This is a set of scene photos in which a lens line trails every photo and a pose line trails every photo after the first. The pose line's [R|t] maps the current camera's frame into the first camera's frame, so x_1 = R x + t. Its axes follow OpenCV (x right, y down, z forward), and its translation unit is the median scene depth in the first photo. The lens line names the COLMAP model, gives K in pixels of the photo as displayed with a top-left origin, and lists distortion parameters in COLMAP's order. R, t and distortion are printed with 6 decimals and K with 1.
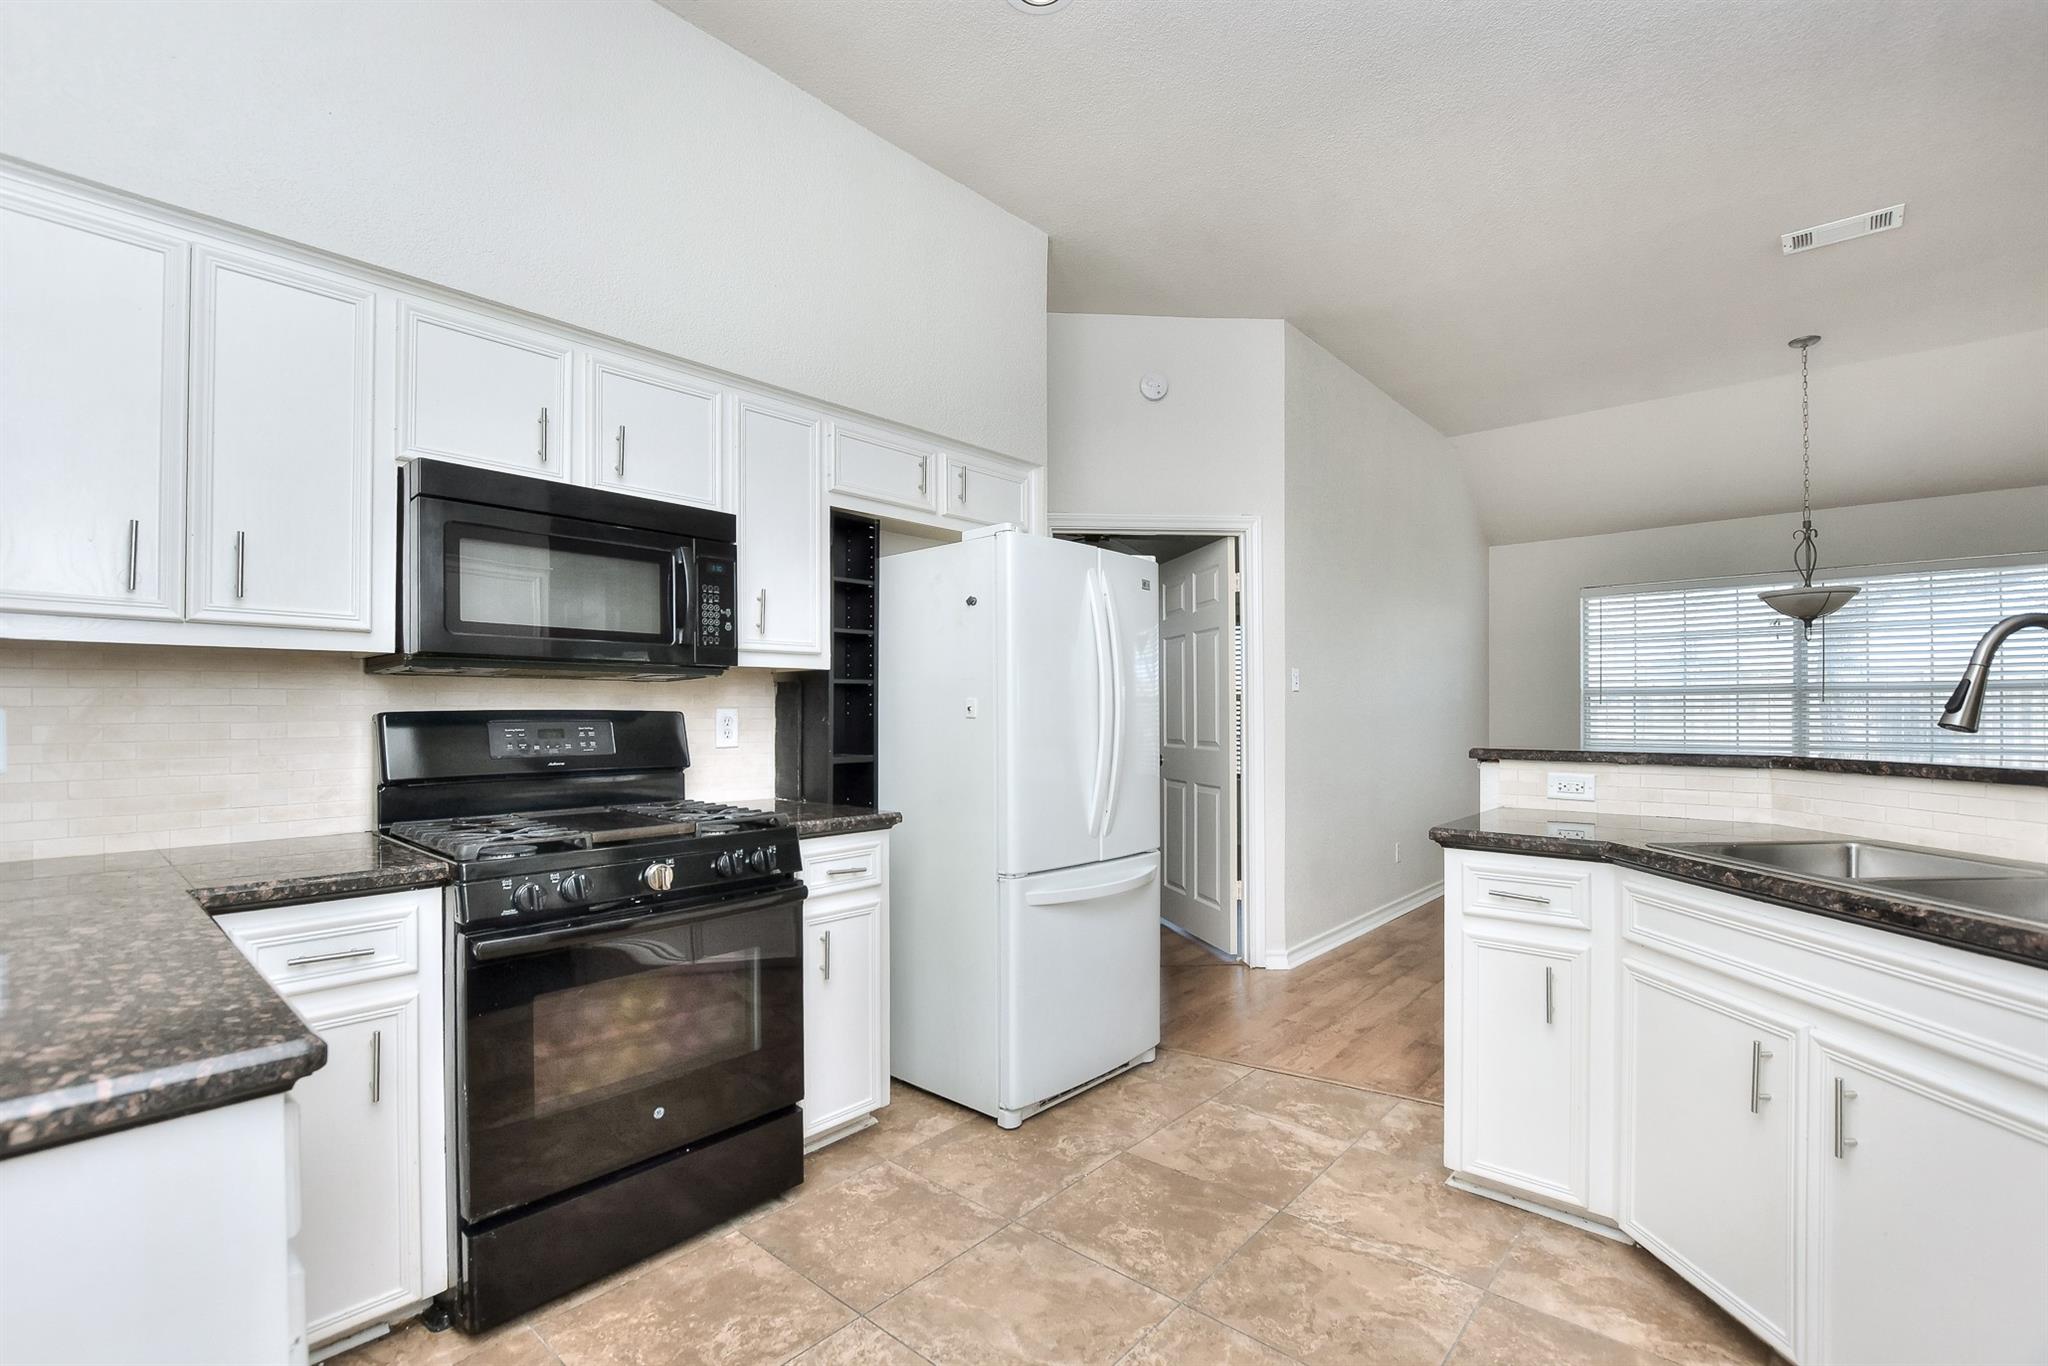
lens RADIAL K [[904.1, 0, 1010.5], [0, 904.1, 718.3], [0, 0, 1]] dist [-0.028699, 0.008085]
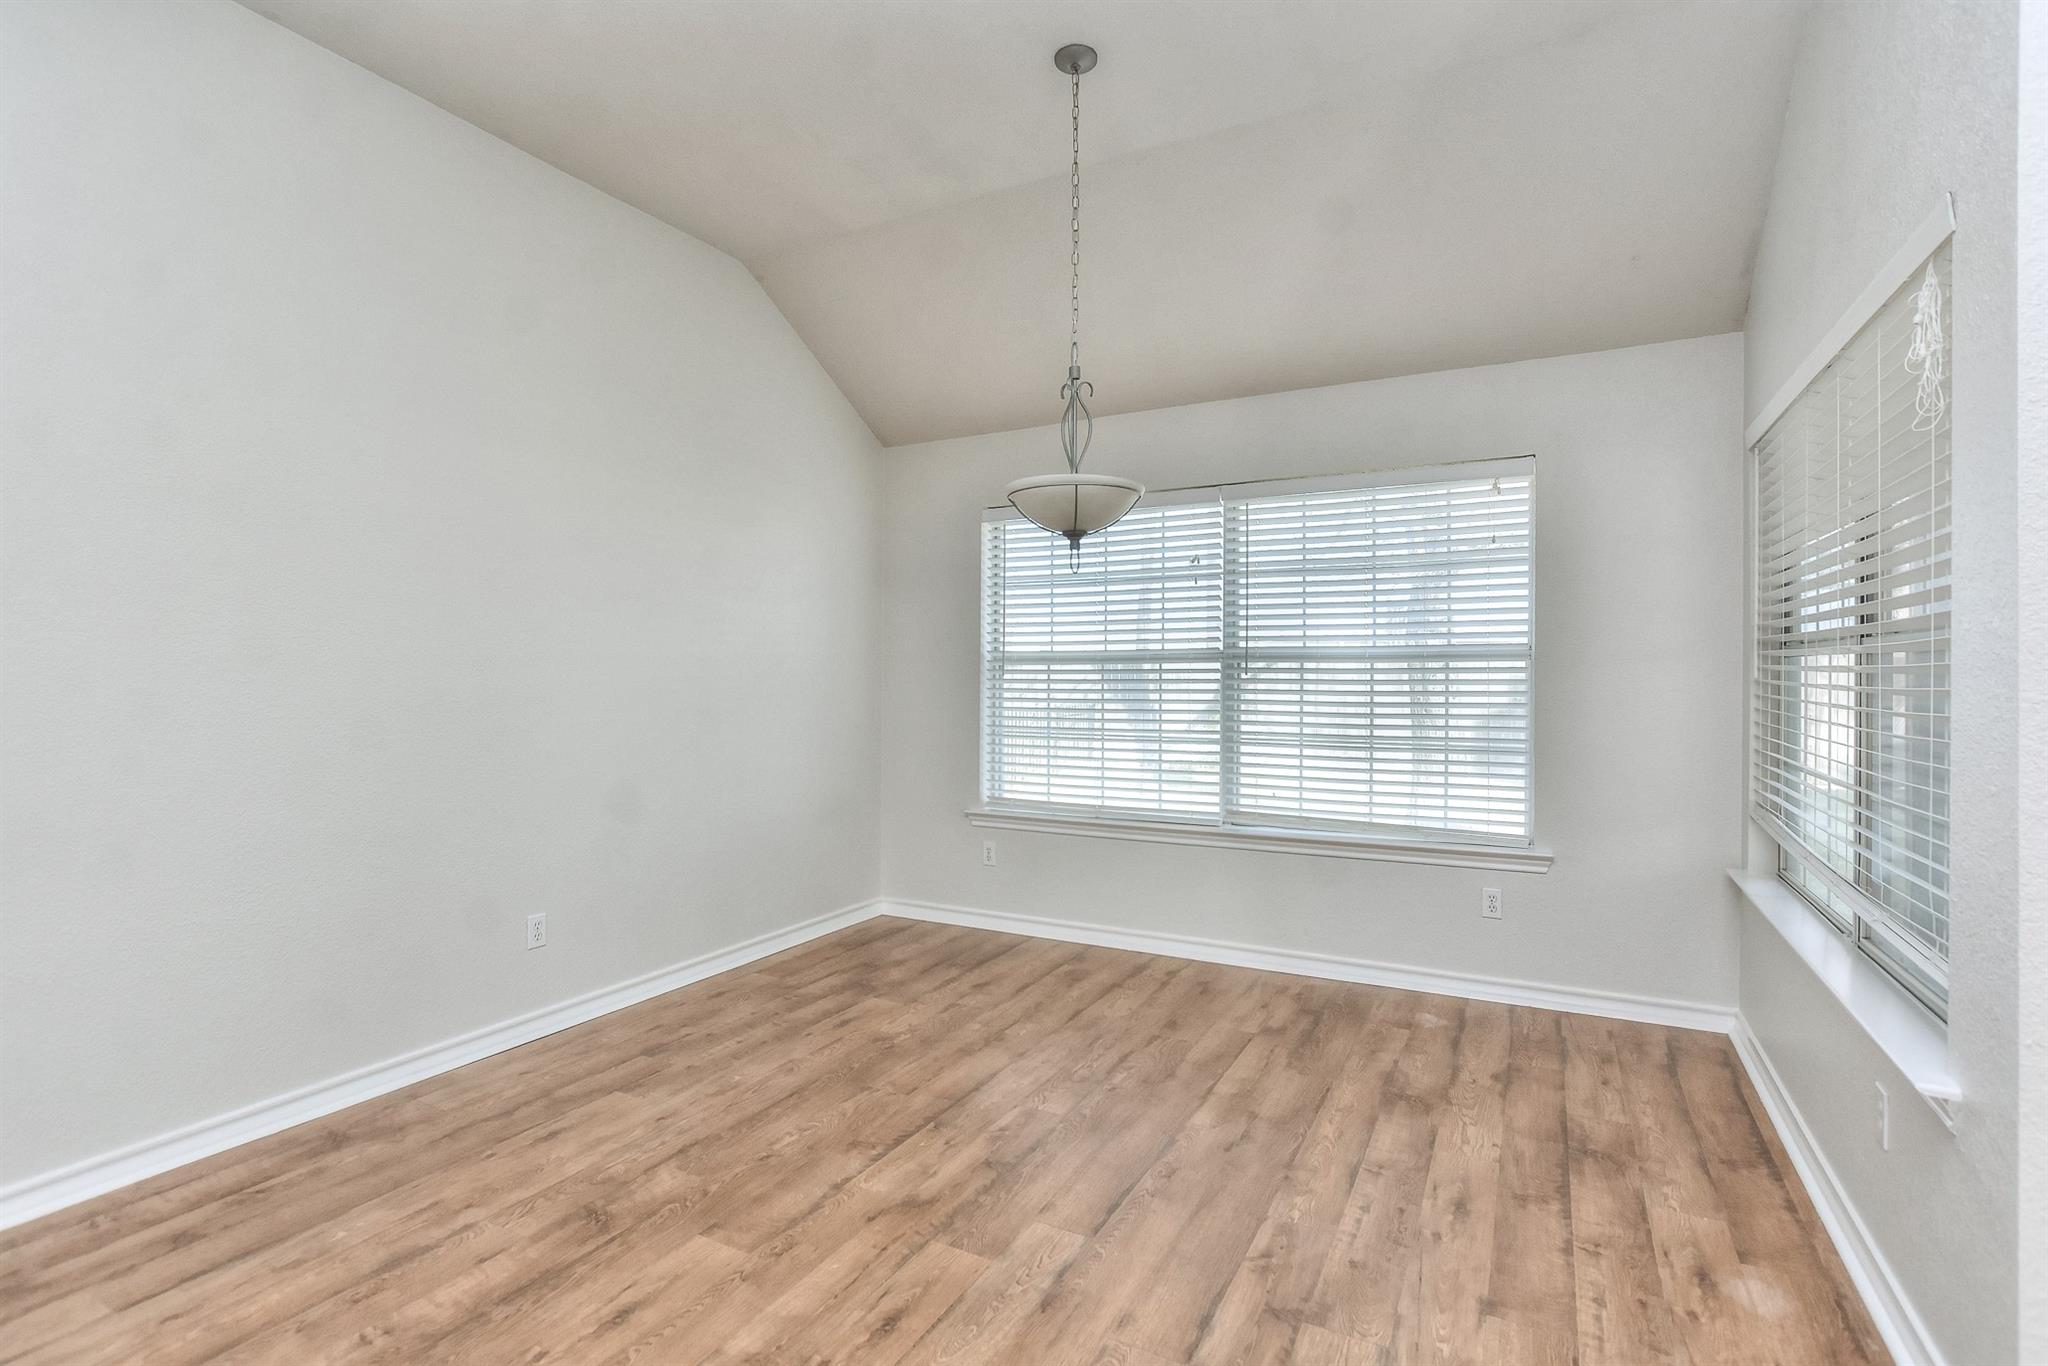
lens RADIAL K [[961.9, 0, 1024.0], [0, 961.9, 683.0], [0, 0, 1]] dist [-0.001974, 0.001005]
pose [[0.971663, 0.005197, 0.236314, 1.241492], [-0.004962, 0.999986, -0.001589, -0.023401], [-0.236319, 0.000372, 0.971675, 0.681740]]
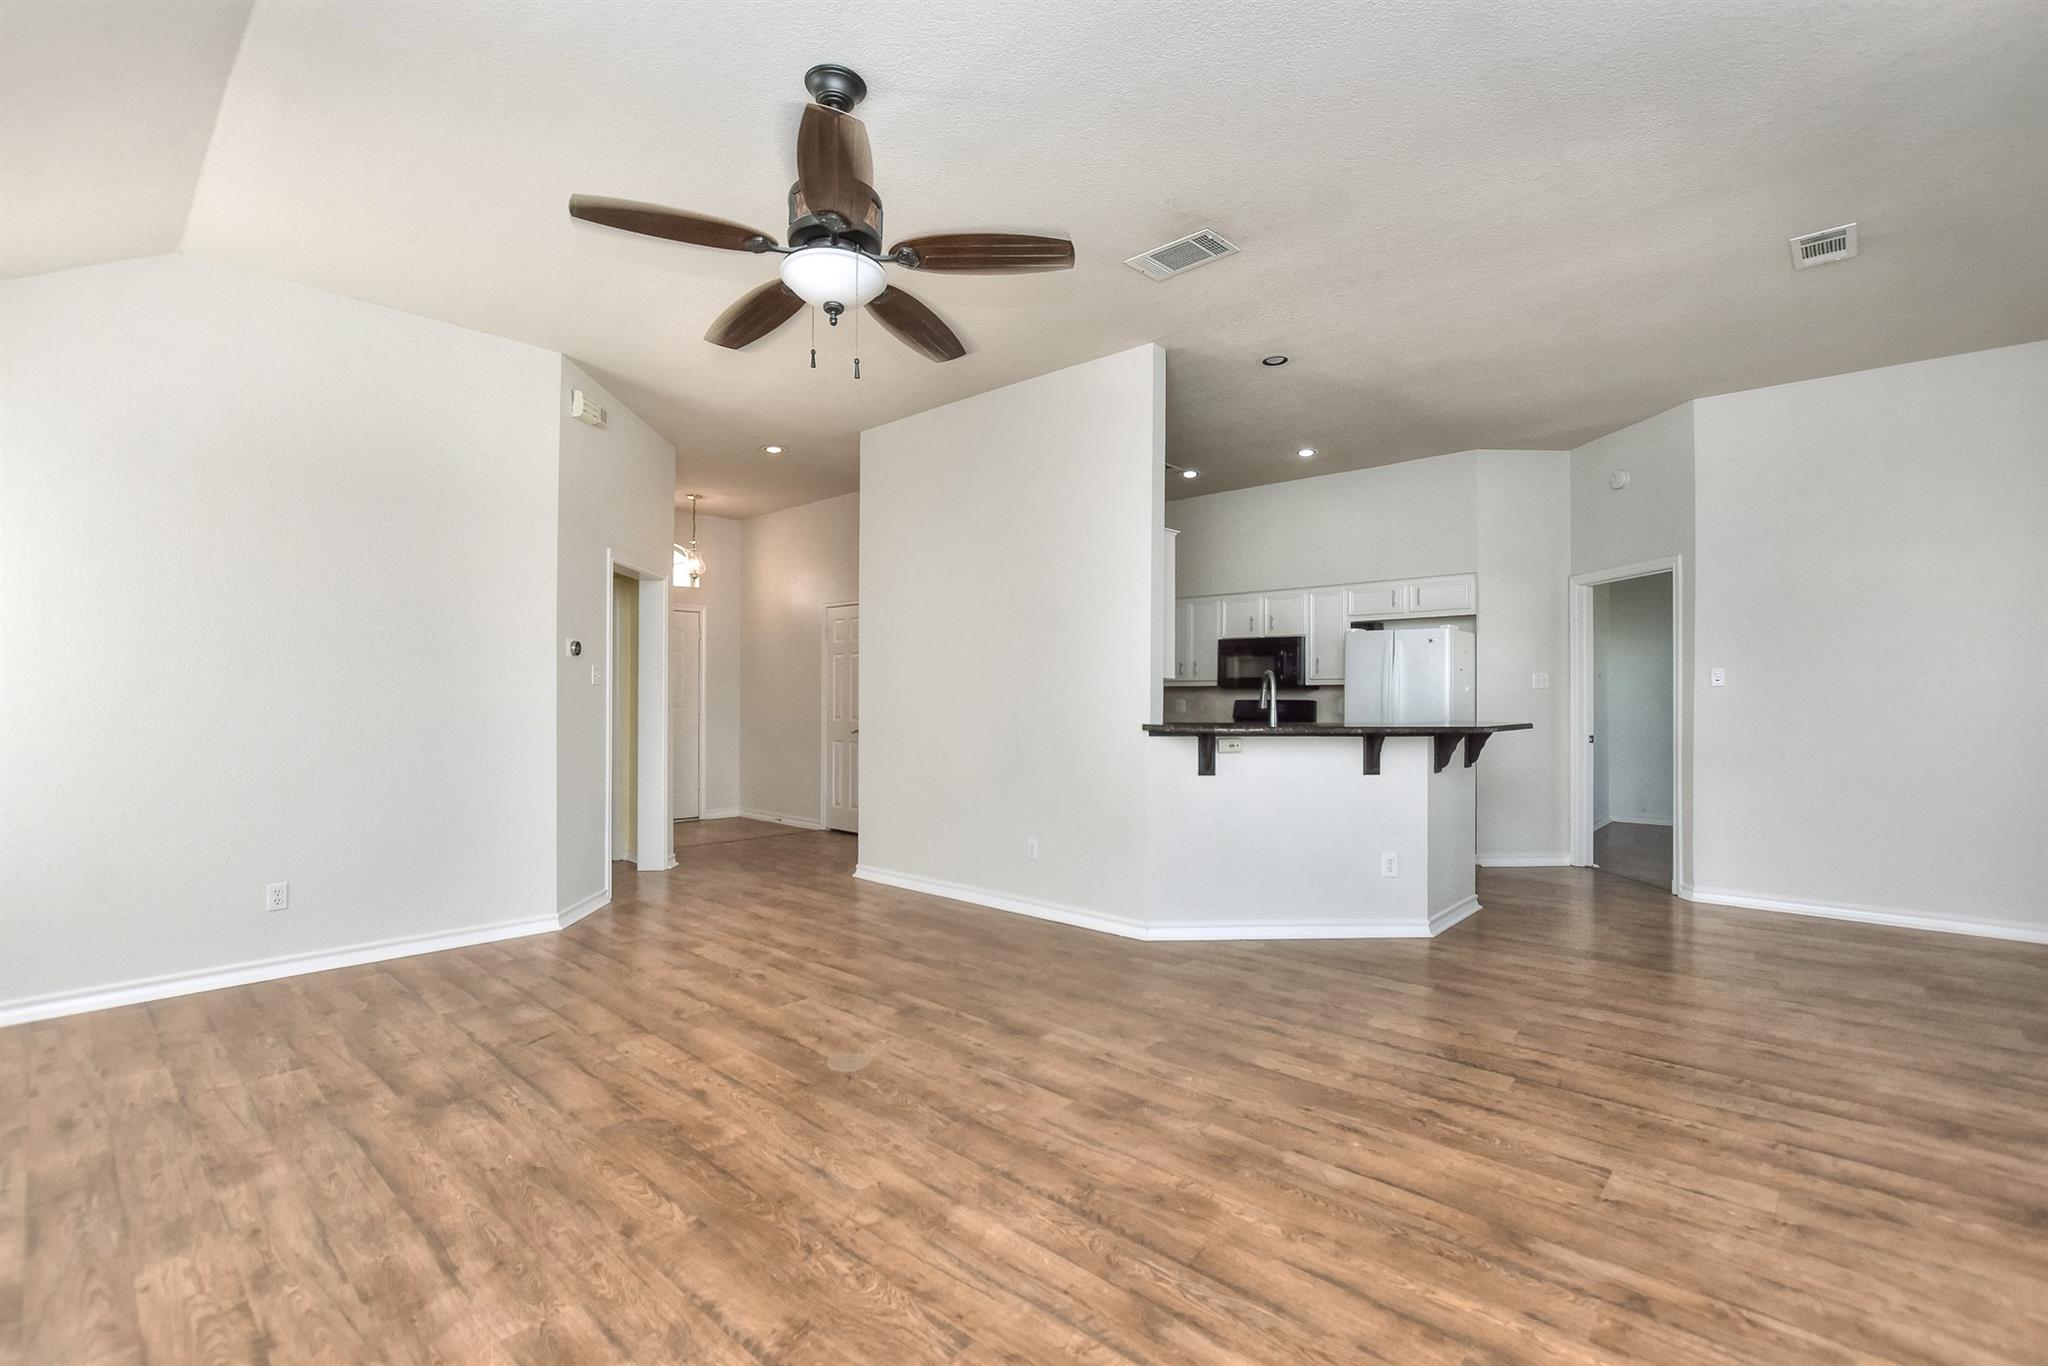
lens RADIAL K [[904.1, 0, 1010.5], [0, 904.1, 718.3], [0, 0, 1]] dist [-0.028699, 0.008085]
pose [[-0.011373, 0.032053, -0.999421, 2.666287], [-0.011798, 0.999412, 0.032187, -0.030651], [0.999866, 0.012157, -0.010988, 0.028529]]
